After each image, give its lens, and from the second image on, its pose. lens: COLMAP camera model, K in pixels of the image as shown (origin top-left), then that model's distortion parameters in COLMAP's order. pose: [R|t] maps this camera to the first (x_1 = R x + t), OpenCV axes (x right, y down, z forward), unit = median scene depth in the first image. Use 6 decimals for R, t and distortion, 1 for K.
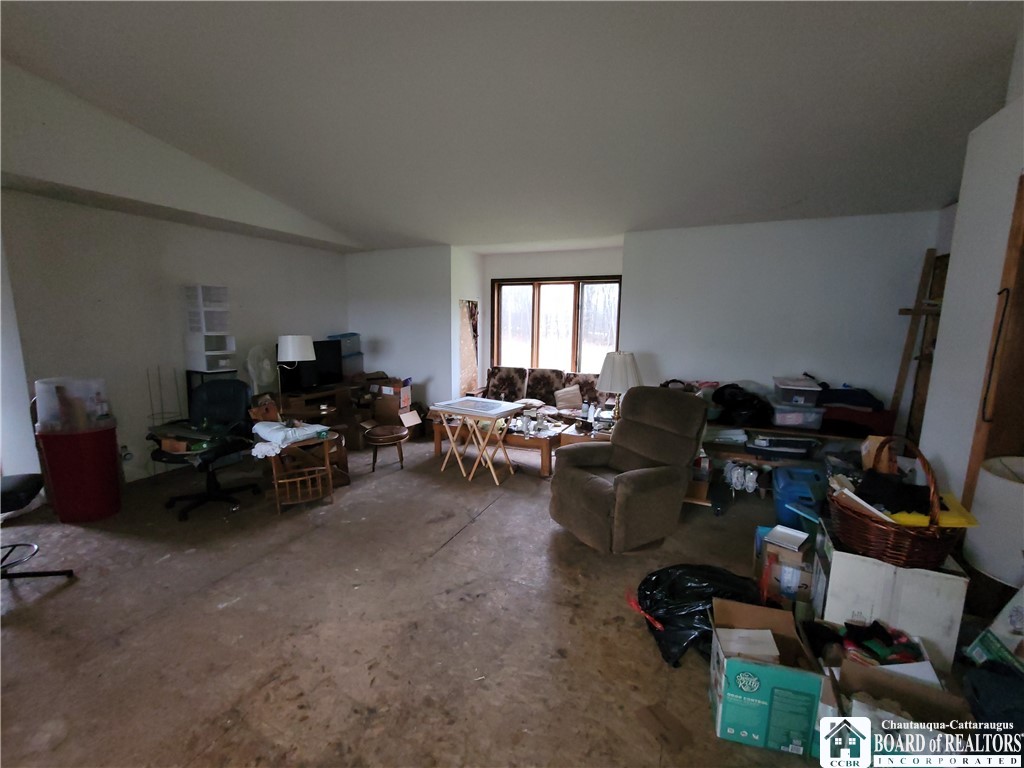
lens RADIAL K [[422.7, 0, 512.0], [0, 422.7, 384.0], [0, 0, 1]] dist [-0.012625, 0.005840]
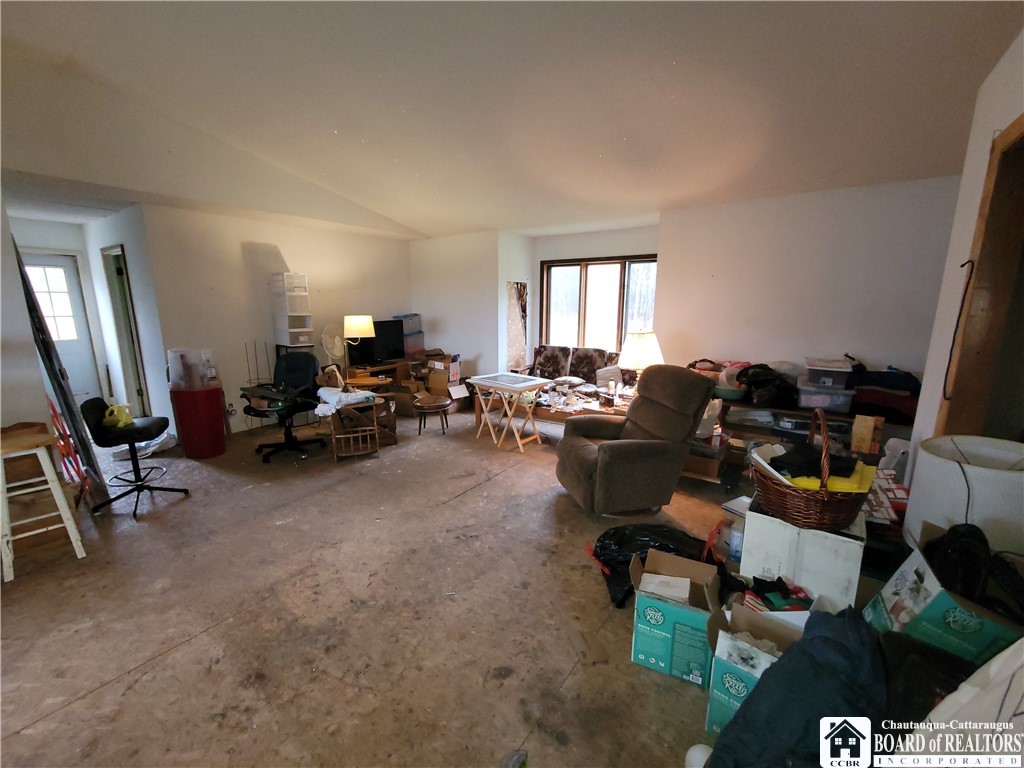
lens RADIAL K [[422.7, 0, 512.0], [0, 422.7, 384.0], [0, 0, 1]] dist [-0.012625, 0.005840]
pose [[0.979734, 0.028755, -0.198230, 0.200680], [-0.020186, 0.998778, 0.045116, 0.017861], [0.199285, -0.040201, 0.979117, -0.089825]]
